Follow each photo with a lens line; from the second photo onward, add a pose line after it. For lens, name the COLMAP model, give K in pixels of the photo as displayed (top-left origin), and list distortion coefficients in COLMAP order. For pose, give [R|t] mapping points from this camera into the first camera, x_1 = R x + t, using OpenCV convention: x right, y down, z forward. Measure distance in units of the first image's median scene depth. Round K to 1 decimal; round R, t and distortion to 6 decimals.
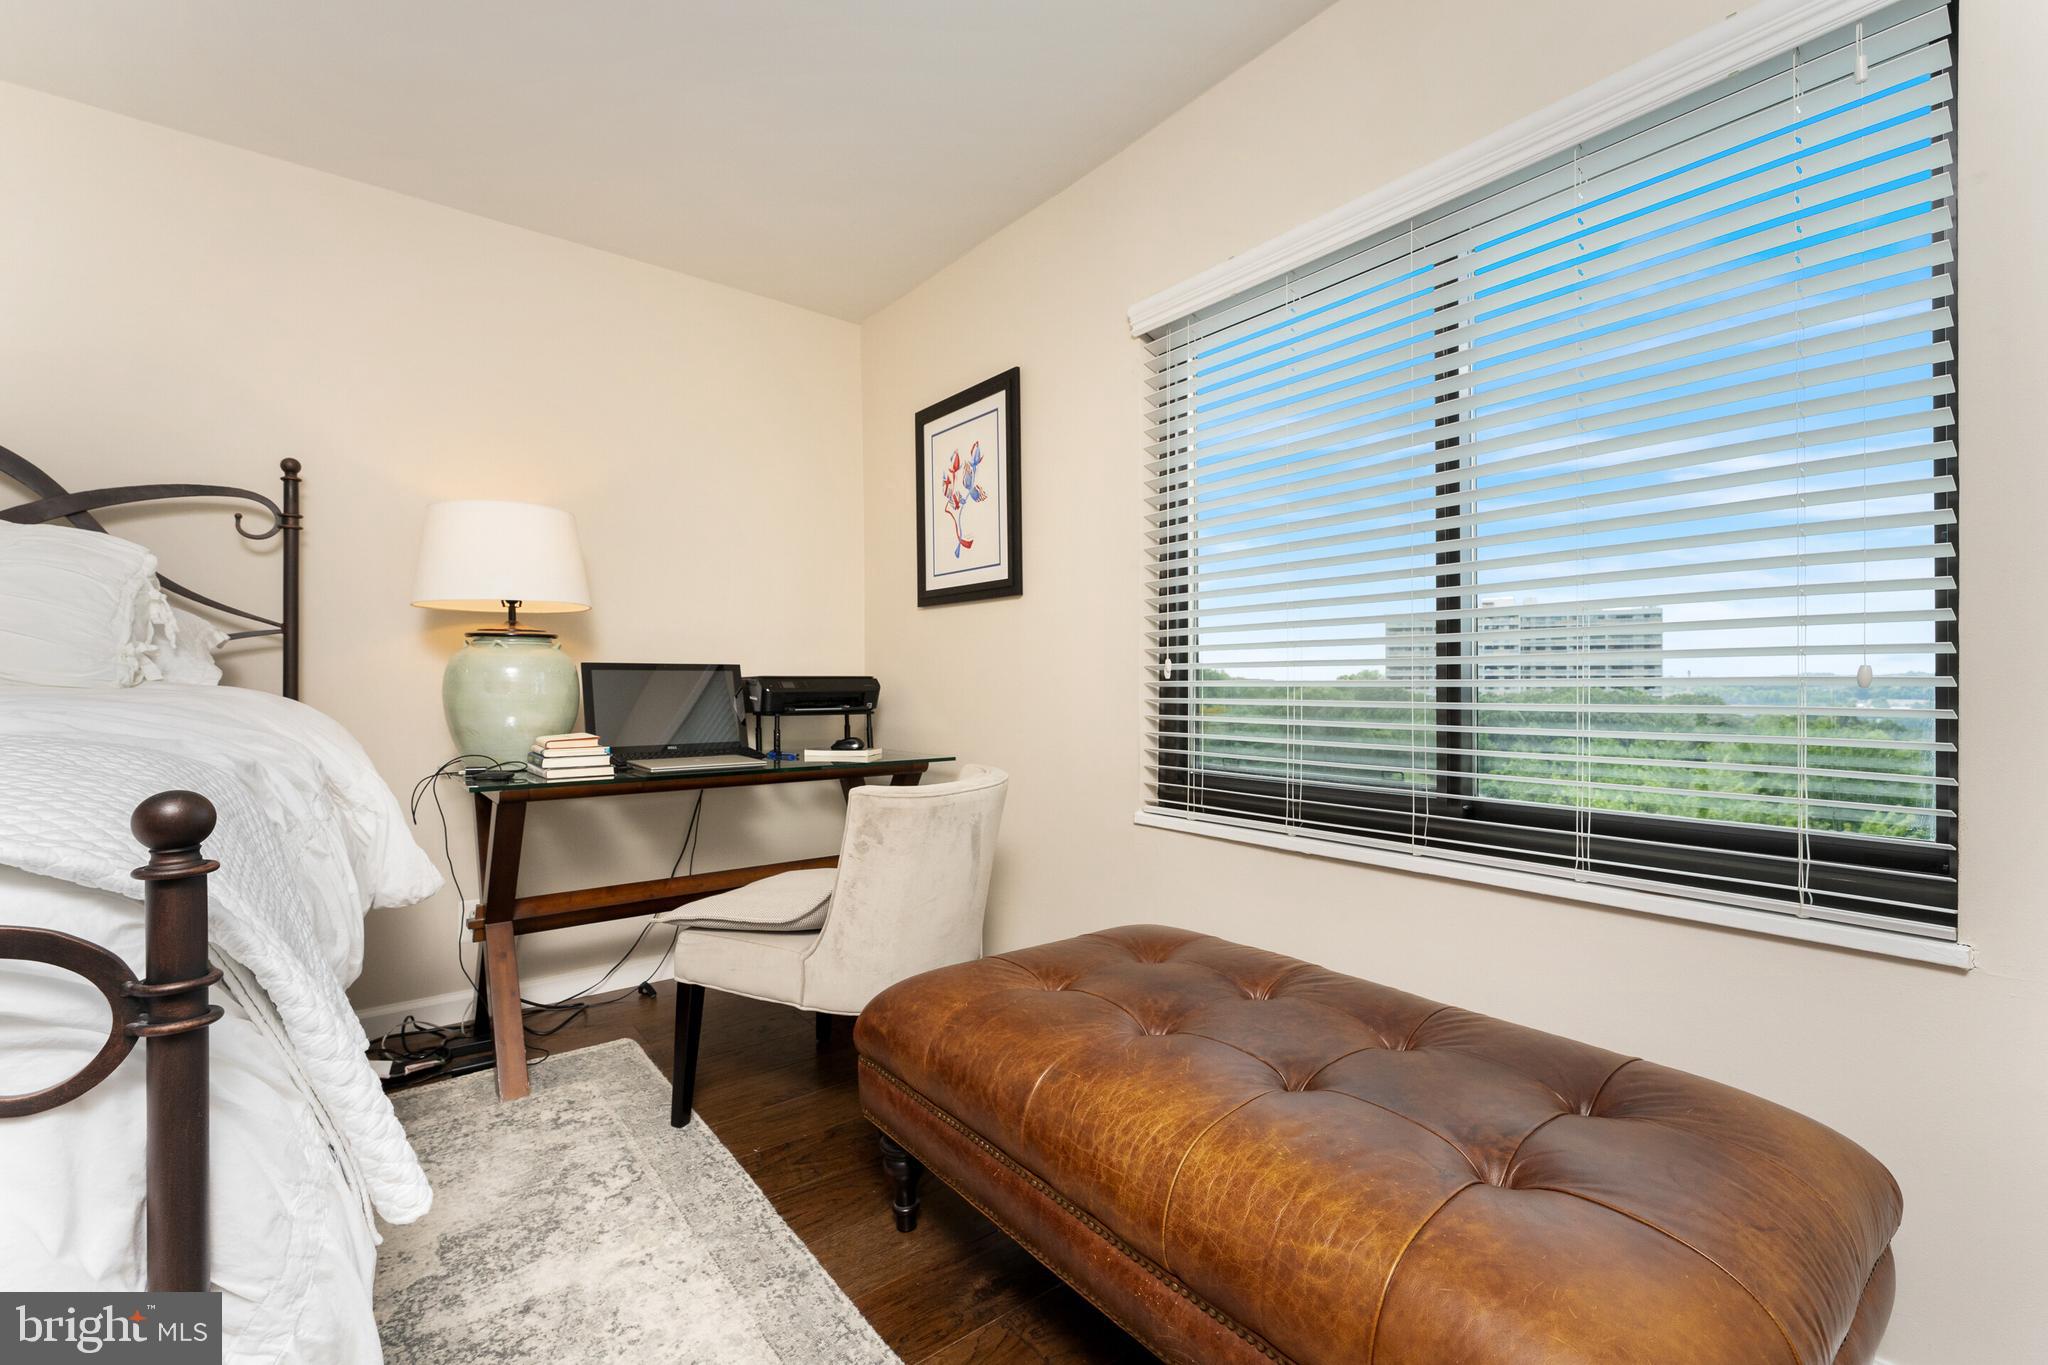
lens RADIAL K [[850.3, 0, 1024.0], [0, 850.3, 682.5], [0, 0, 1]] dist [-0.045112, 0.000024]
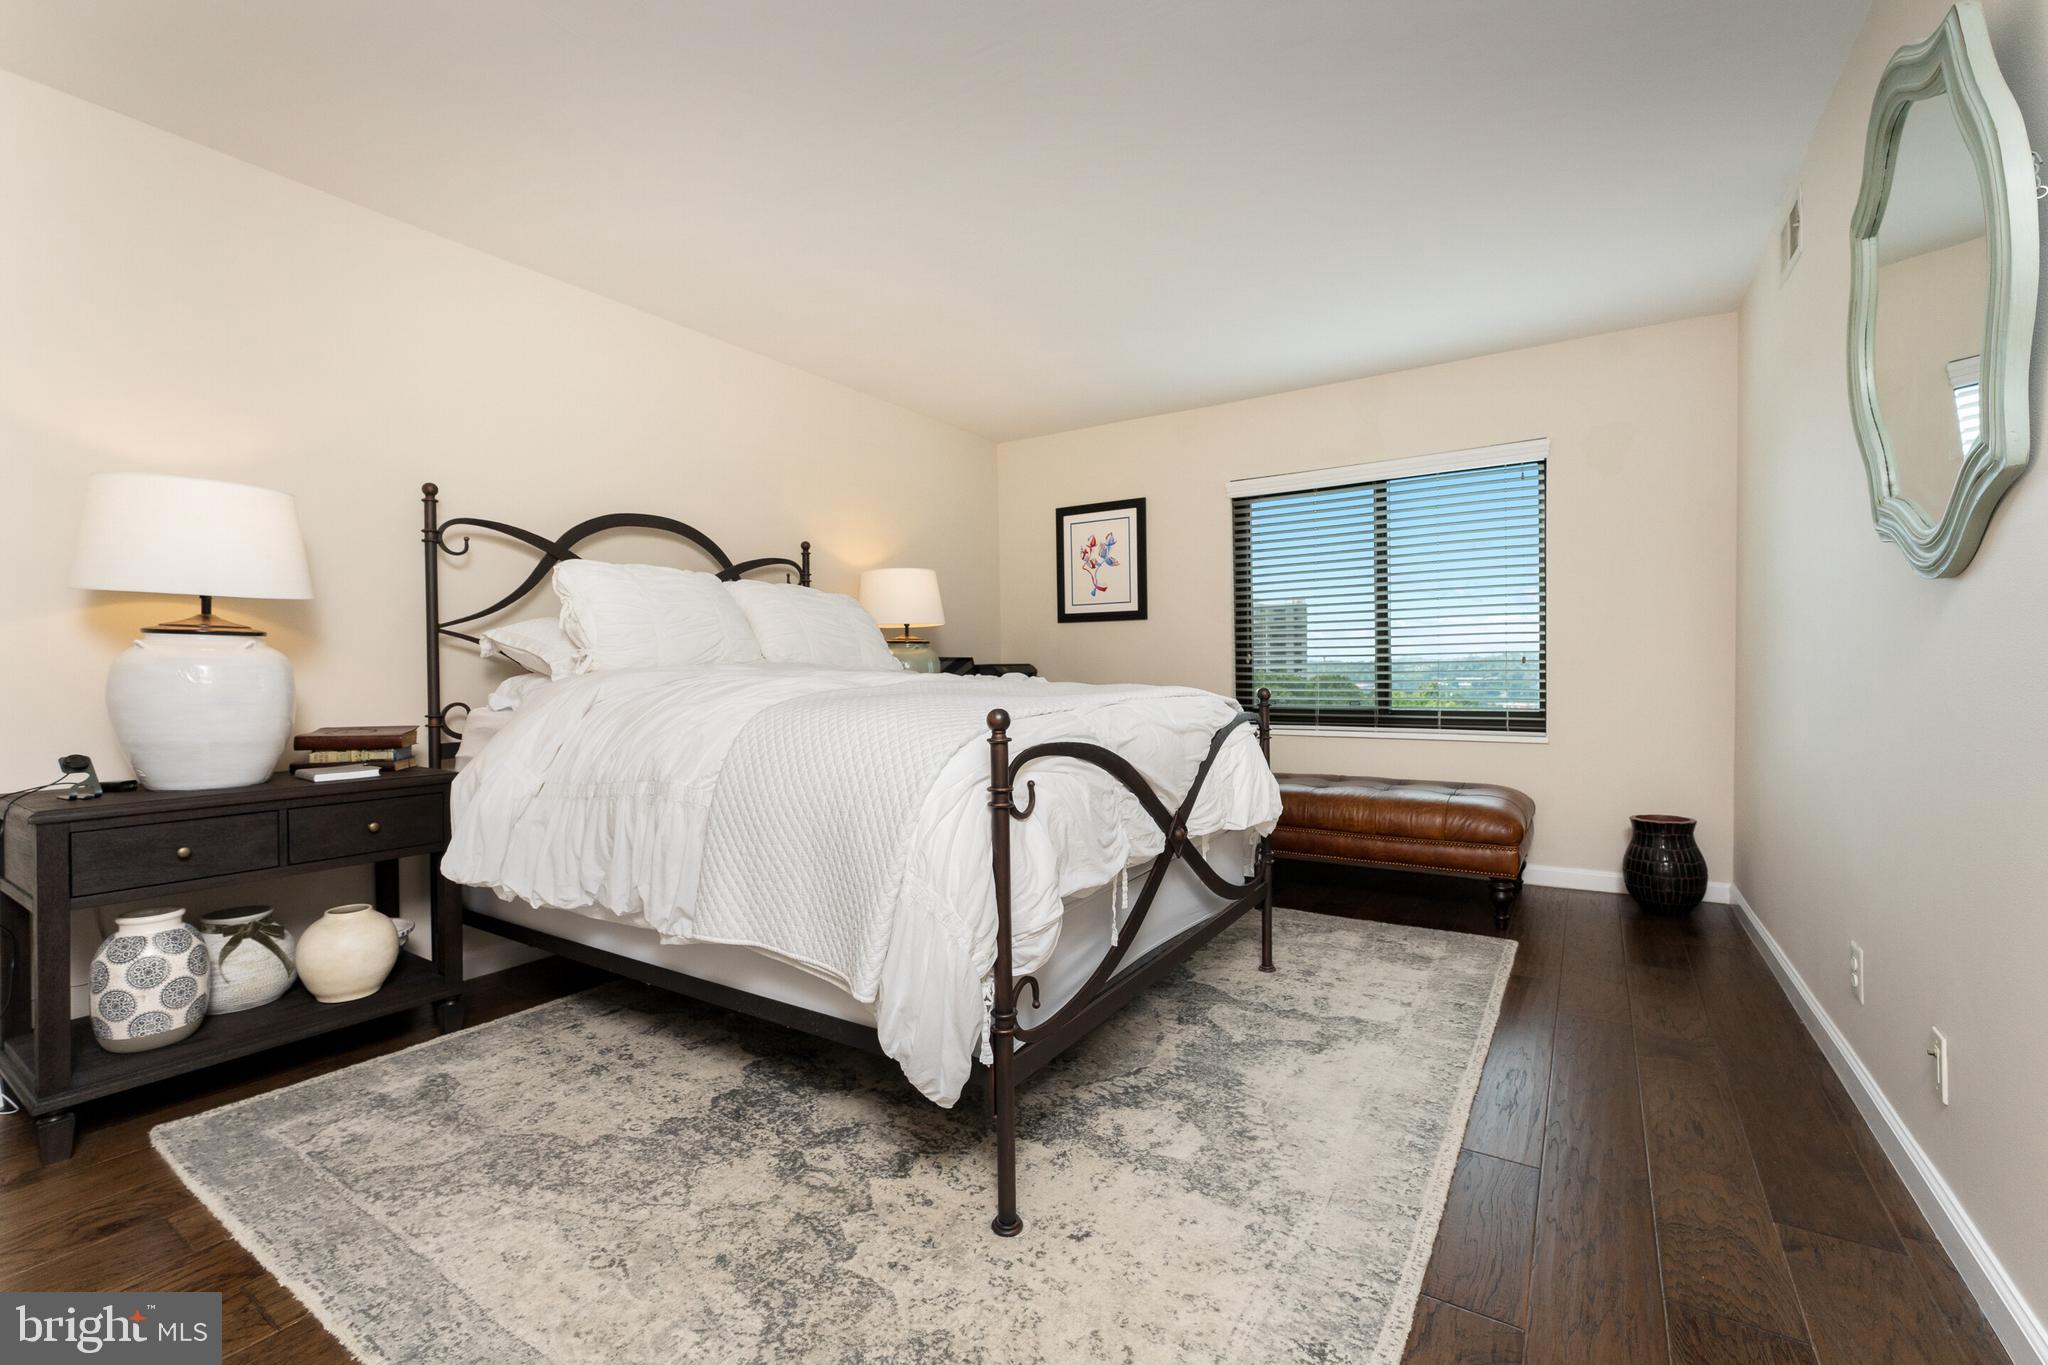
lens RADIAL K [[850.3, 0, 1024.0], [0, 850.3, 682.5], [0, 0, 1]] dist [-0.045112, 0.000024]
pose [[0.954878, -0.013707, 0.296681, -0.778756], [0.010707, 0.999874, 0.011733, 0.010742], [-0.296805, -0.008027, 0.954904, -0.674972]]
